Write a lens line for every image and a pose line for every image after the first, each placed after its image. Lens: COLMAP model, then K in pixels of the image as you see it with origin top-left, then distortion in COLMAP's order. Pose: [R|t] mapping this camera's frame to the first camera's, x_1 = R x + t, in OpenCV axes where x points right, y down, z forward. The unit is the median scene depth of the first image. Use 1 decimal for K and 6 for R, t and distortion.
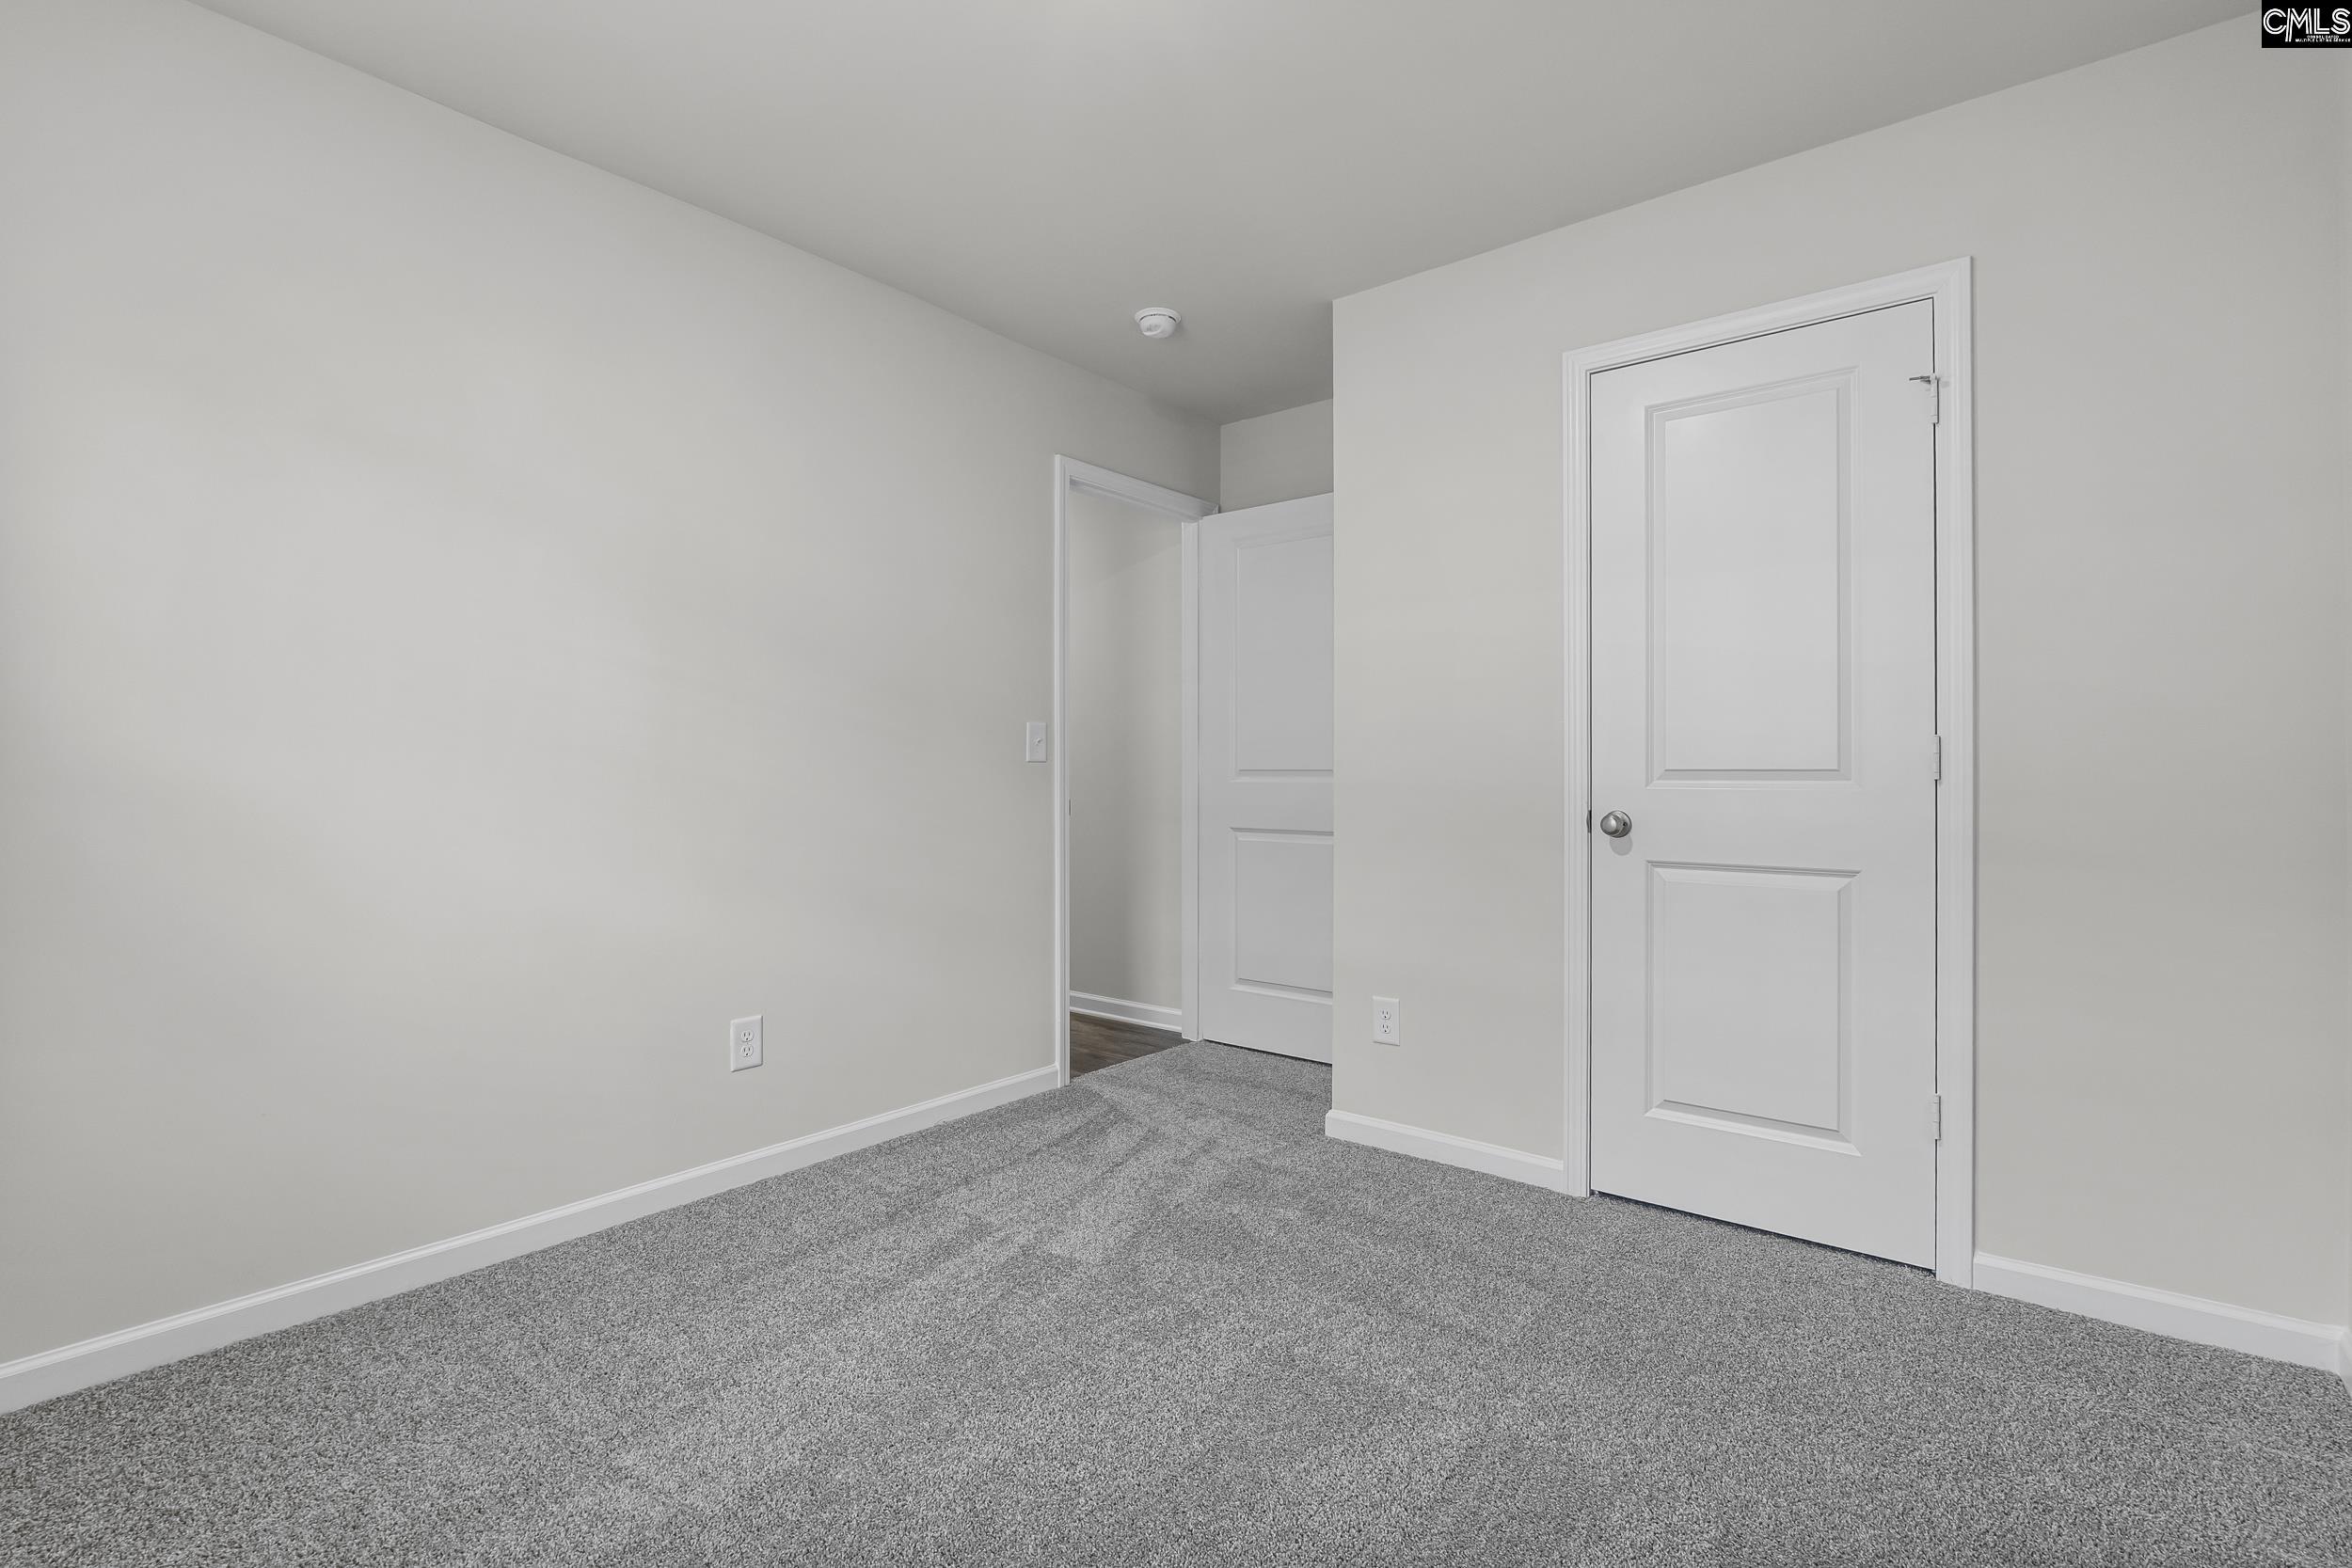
lens RADIAL K [[1078.7, 0, 1169.2], [0, 1078.7, 771.0], [0, 0, 1]] dist [-0.010161, -0.001191]
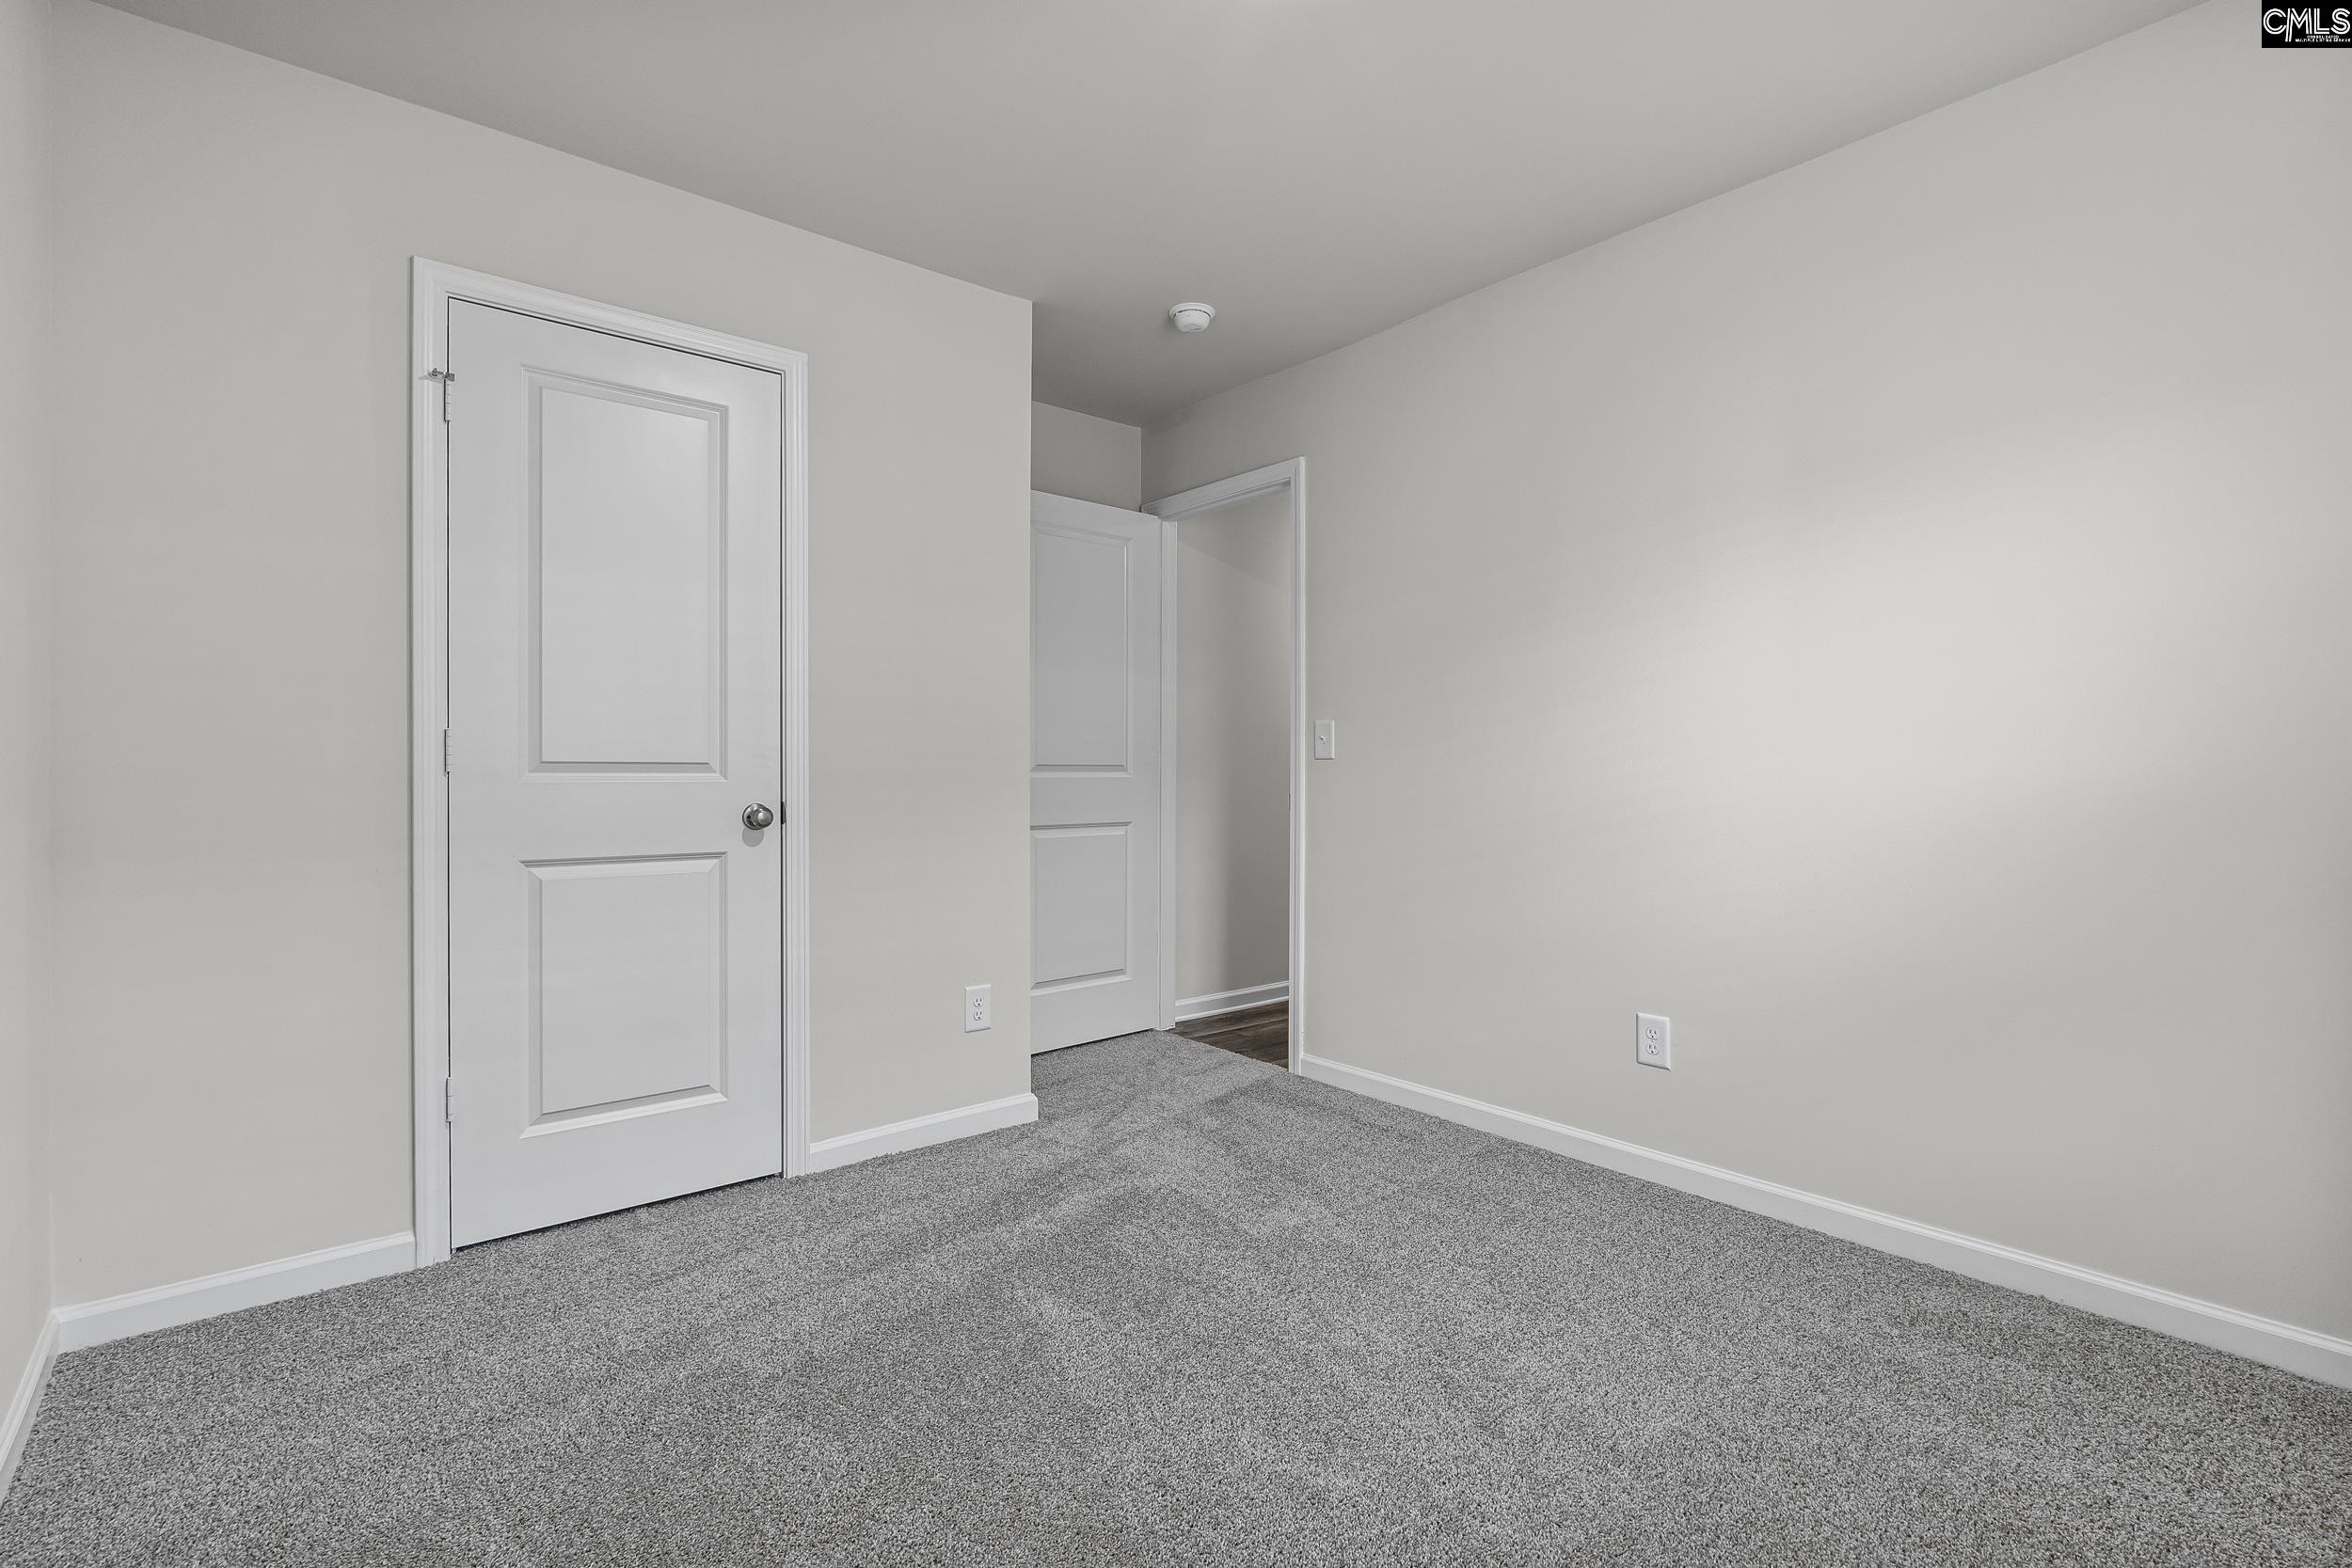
lens RADIAL K [[1078.7, 0, 1171.7], [0, 1078.7, 780.1], [0, 0, 1]] dist [-0.010161, -0.001191]
pose [[0.201128, -0.013650, 0.979470, -0.379629], [-0.002370, 0.999893, 0.014422, -0.000247], [-0.979562, -0.005221, 0.201075, 0.305502]]
